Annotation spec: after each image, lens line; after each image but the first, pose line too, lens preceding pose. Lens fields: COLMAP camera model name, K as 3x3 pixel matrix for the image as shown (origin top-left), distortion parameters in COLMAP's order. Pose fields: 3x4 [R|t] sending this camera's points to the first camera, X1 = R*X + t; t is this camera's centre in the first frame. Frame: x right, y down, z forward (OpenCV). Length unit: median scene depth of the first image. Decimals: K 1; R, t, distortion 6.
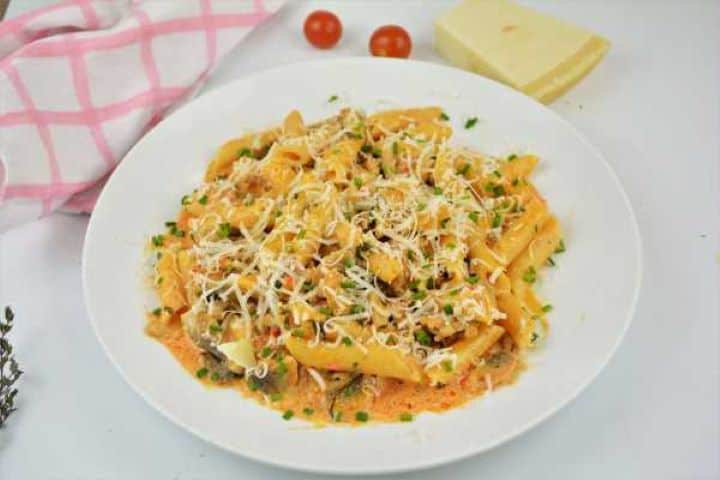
lens RADIAL K [[3284.6, 0, 360.5], [0, 3284.6, 242.1], [0, 0, 1]] dist [2.185414, 0.000000]
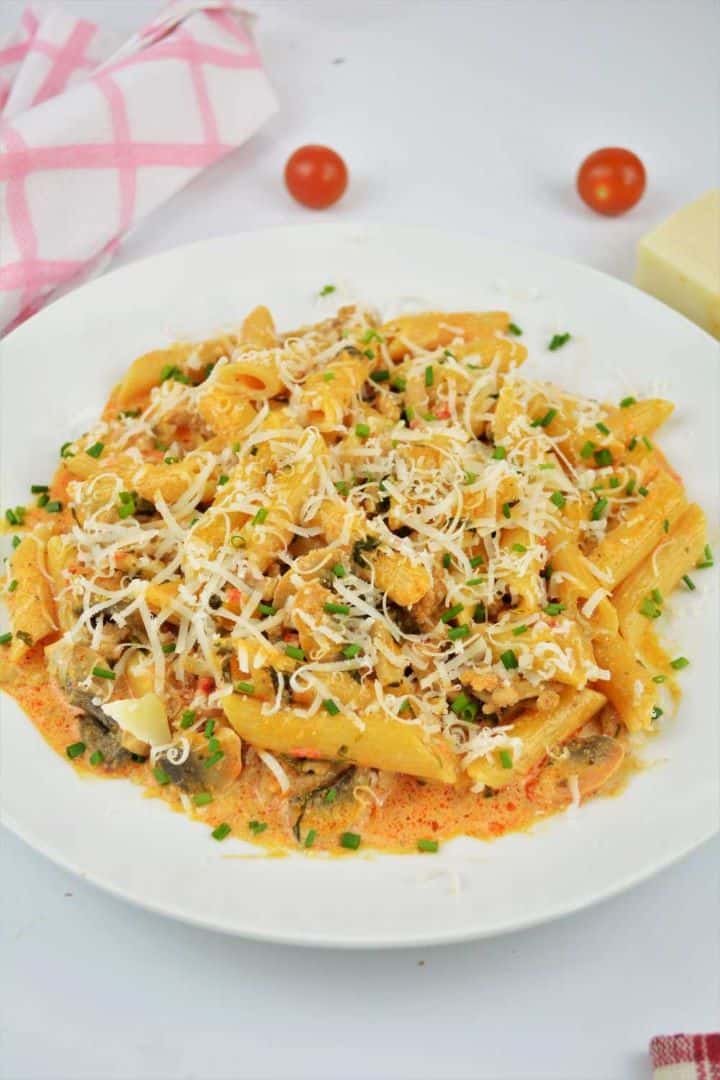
lens RADIAL K [[4926.8, 0, 350.4], [0, 4926.8, 495.2], [0, 0, 1]] dist [2.185414, 0.000000]
pose [[0.998966, 0.045327, -0.003634, 0.000759], [-0.045353, 0.998944, -0.007393, -0.000435], [0.003295, 0.007550, 0.999966, 0.125207]]
